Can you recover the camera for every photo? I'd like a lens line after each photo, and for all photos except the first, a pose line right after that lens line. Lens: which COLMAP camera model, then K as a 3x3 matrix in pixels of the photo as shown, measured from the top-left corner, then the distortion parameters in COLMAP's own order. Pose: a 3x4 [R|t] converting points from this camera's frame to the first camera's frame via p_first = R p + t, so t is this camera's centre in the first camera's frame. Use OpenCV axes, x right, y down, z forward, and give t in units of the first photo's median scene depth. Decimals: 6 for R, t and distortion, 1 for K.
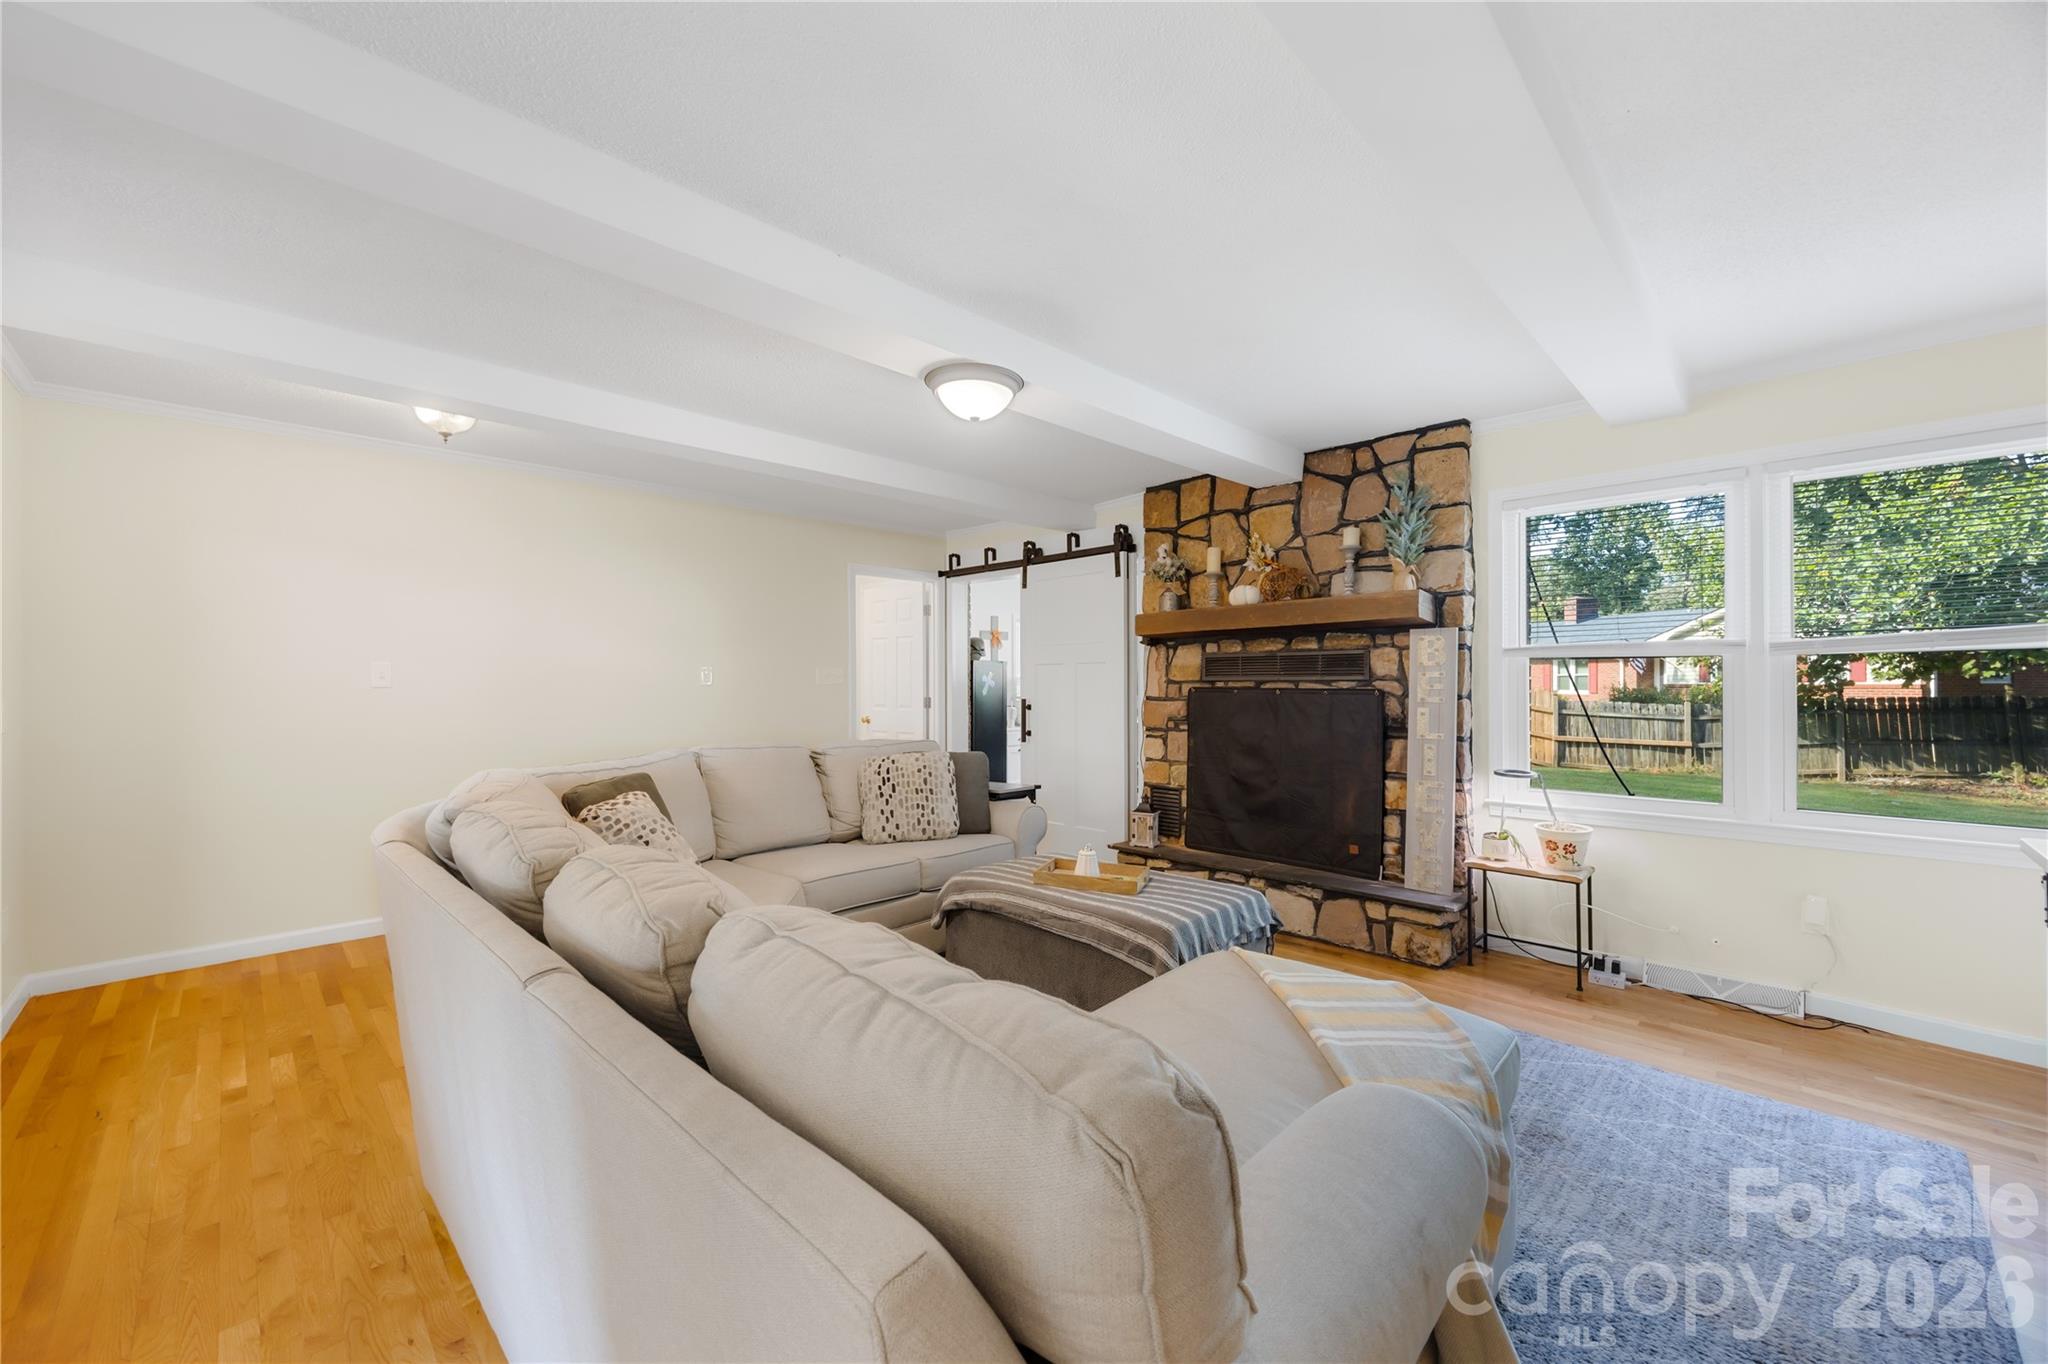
lens RADIAL K [[783.7, 0, 1002.2], [0, 783.7, 683.6], [0, 0, 1]] dist [-0.004271, 0.000699]
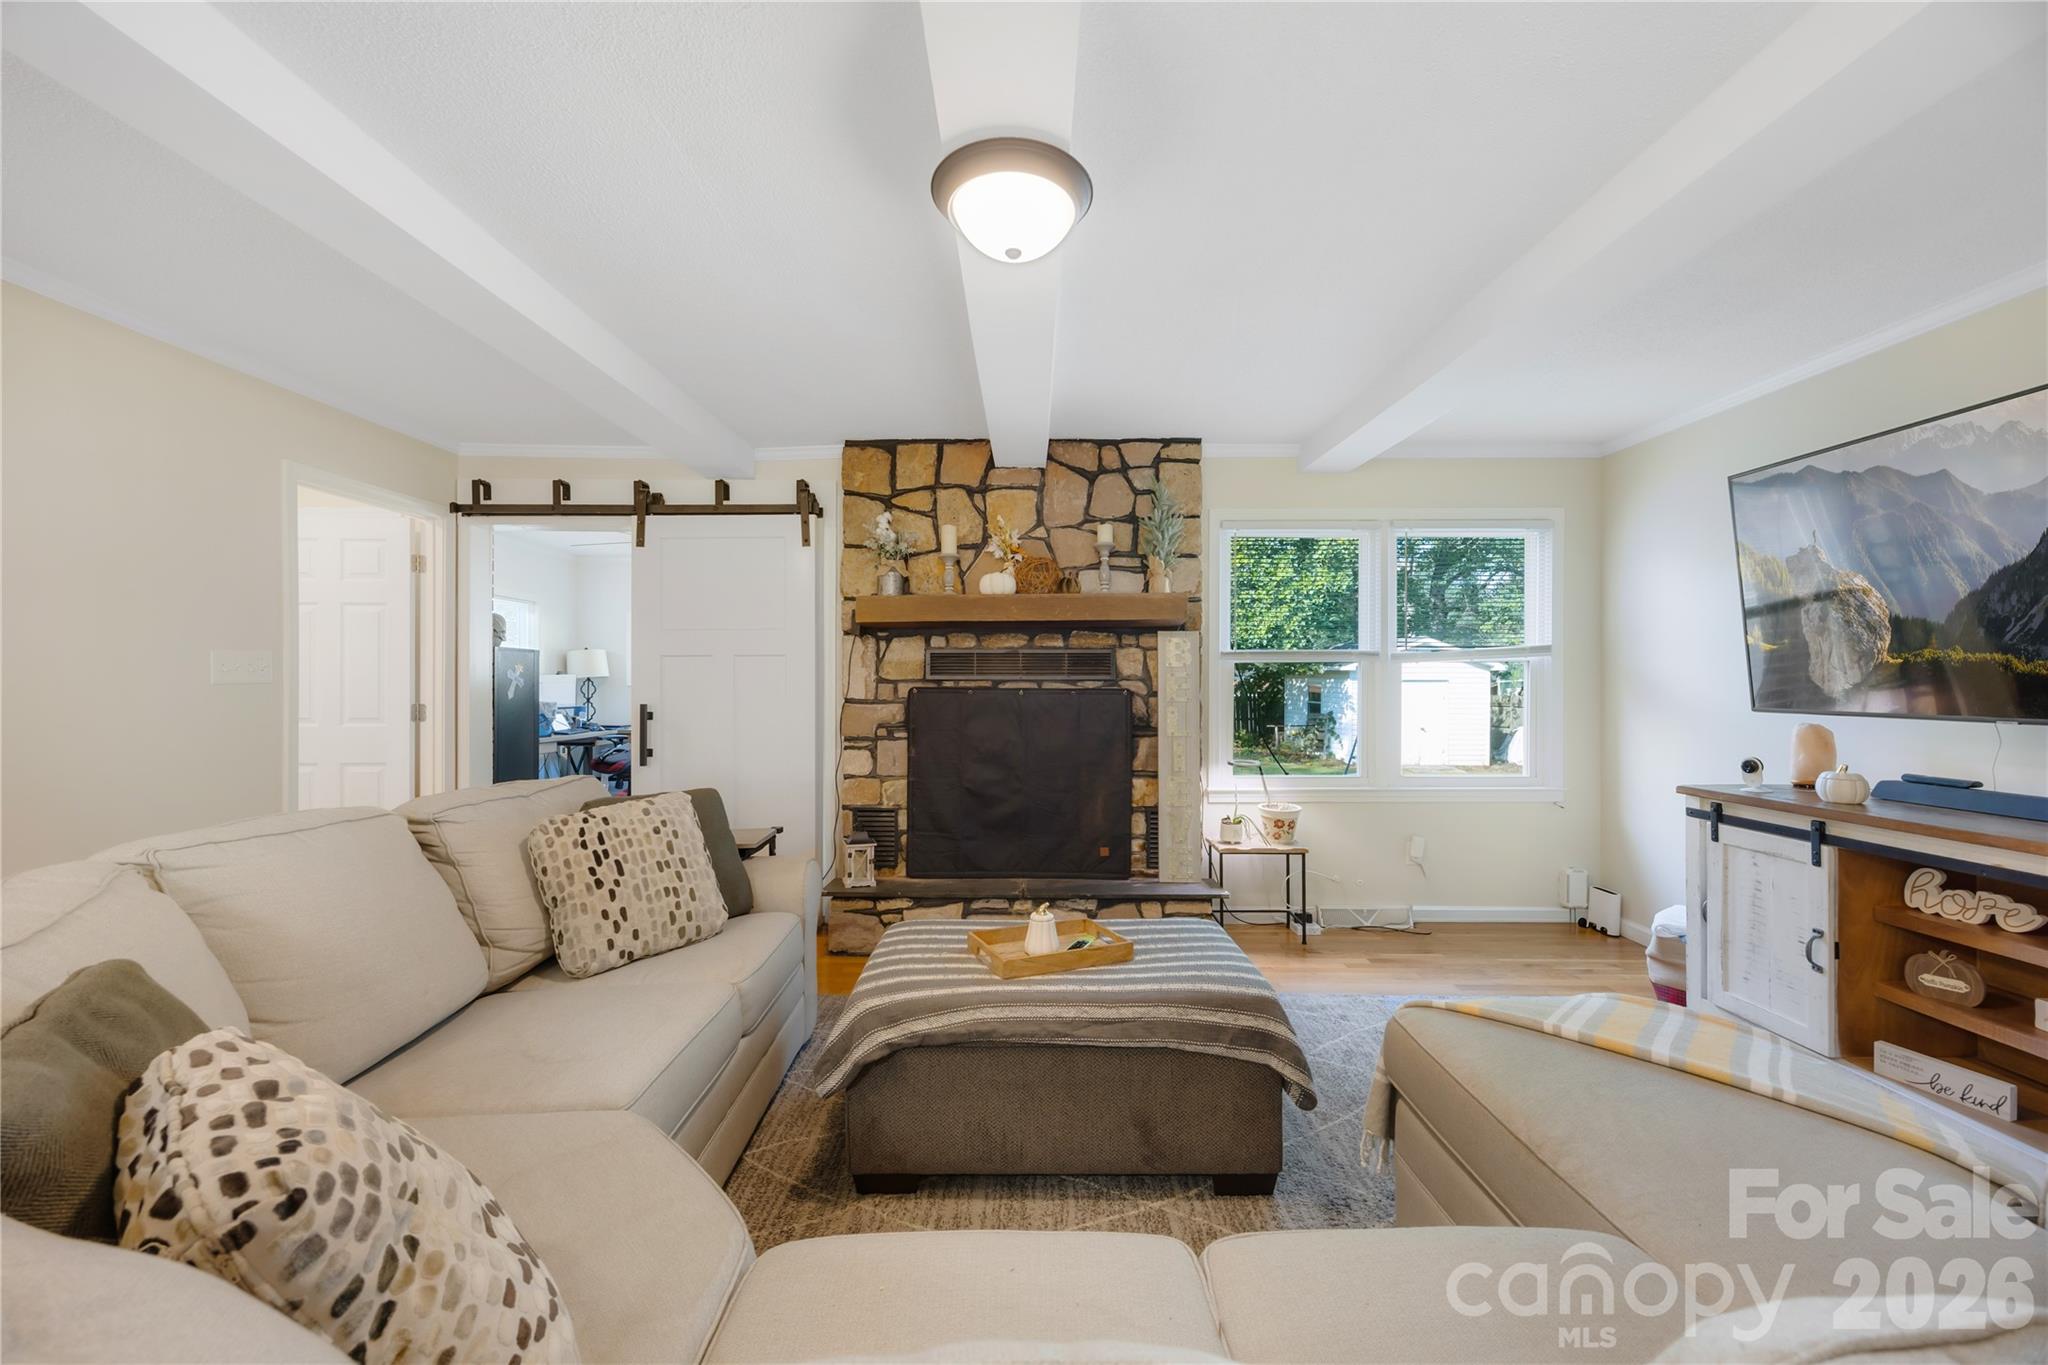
lens RADIAL K [[783.7, 0, 1024.7], [0, 783.7, 679.4], [0, 0, 1]] dist [-0.004271, 0.000699]
pose [[0.710043, 0.001828, 0.704156, -0.312803], [-0.002049, 0.999998, -0.000529, -0.004254], [-0.704155, -0.001067, 0.710045, 0.366995]]
